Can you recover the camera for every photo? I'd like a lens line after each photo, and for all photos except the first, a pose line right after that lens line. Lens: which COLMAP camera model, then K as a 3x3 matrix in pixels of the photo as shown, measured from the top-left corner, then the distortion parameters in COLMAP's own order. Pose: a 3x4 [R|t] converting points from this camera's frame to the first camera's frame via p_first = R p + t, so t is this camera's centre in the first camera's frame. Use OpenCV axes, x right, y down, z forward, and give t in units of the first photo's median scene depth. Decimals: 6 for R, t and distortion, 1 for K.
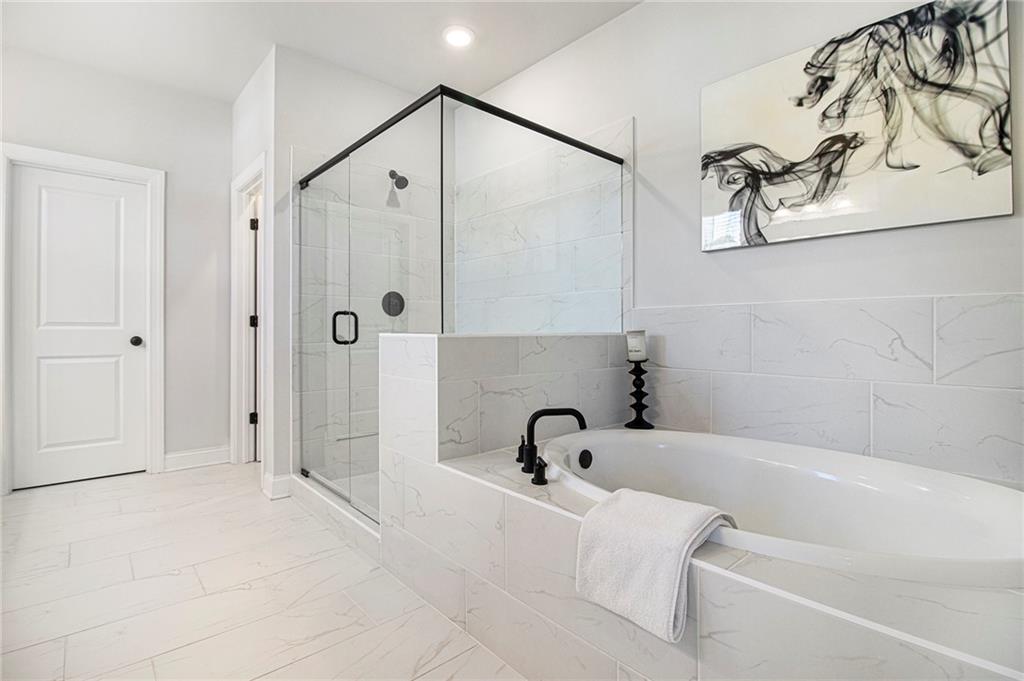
lens RADIAL K [[479.5, 0, 513.5], [0, 479.5, 333.9], [0, 0, 1]] dist [-0.007970, -0.005020]
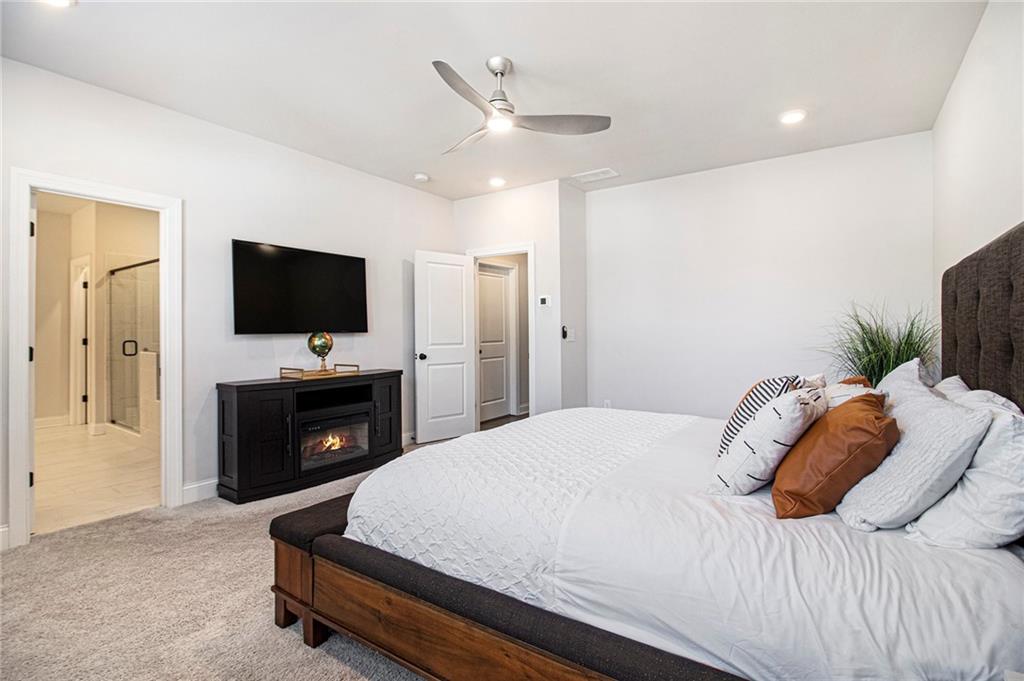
lens RADIAL K [[479.5, 0, 509.1], [0, 479.5, 337.3], [0, 0, 1]] dist [-0.007970, -0.005020]
pose [[0.978002, -0.003693, 0.208565, 0.737402], [0.003876, 0.999992, -0.000472, -0.045603], [-0.208562, 0.001270, 0.978008, -1.230690]]
